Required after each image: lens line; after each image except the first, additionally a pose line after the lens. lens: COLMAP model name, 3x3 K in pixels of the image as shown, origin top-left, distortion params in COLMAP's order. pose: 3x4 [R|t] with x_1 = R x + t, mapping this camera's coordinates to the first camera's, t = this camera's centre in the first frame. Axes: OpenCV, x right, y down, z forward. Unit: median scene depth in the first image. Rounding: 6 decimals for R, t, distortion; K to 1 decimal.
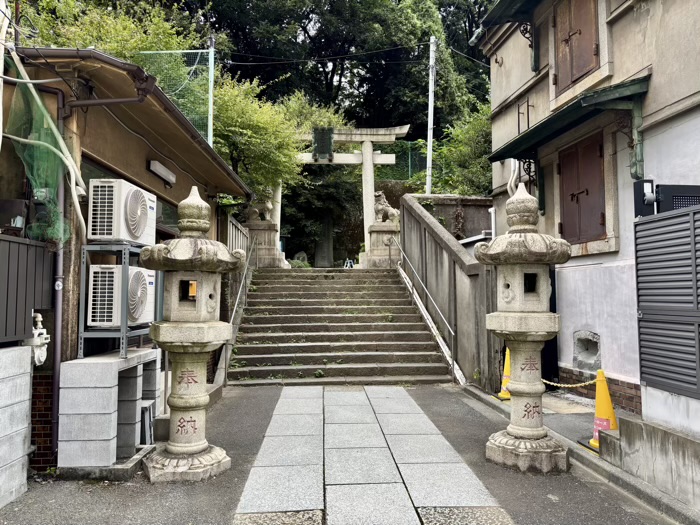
lens RADIAL K [[511.3, 0, 351.9], [0, 511.3, 268.4], [0, 0, 1]] dist [0.010105, -0.019982]
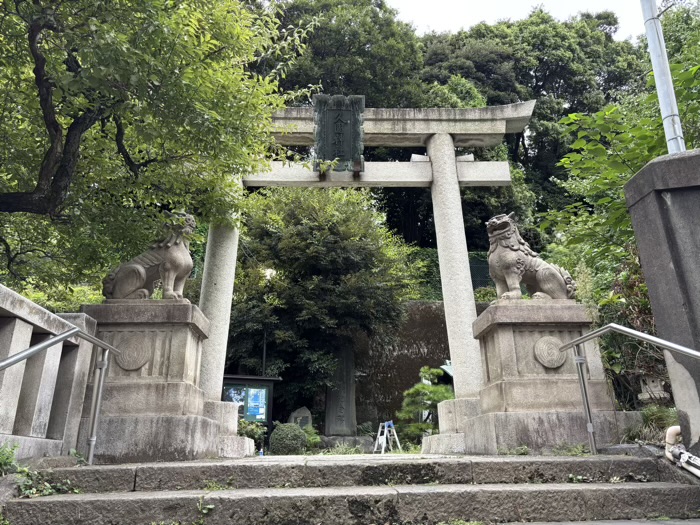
lens RADIAL K [[511.3, 0, 347.9], [0, 511.3, 264.7], [0, 0, 1]] dist [0.010105, -0.019982]
pose [[0.999209, -0.022470, -0.032806, -0.057367], [0.011248, 0.951052, -0.308827, -0.017384], [0.038139, 0.308214, 0.950552, 0.953091]]
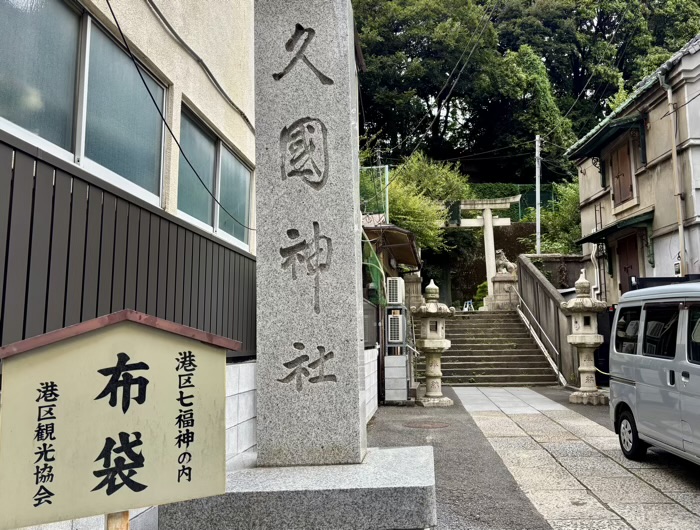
lens RADIAL K [[623.8, 0, 389.6], [0, 623.8, 244.9], [0, 0, 1]] dist [0.048144, -0.044394]
pose [[0.995603, -0.025001, -0.090272, -0.113437], [0.016270, 0.995230, -0.096194, -0.023598], [0.092247, 0.094303, 0.991261, -0.833503]]
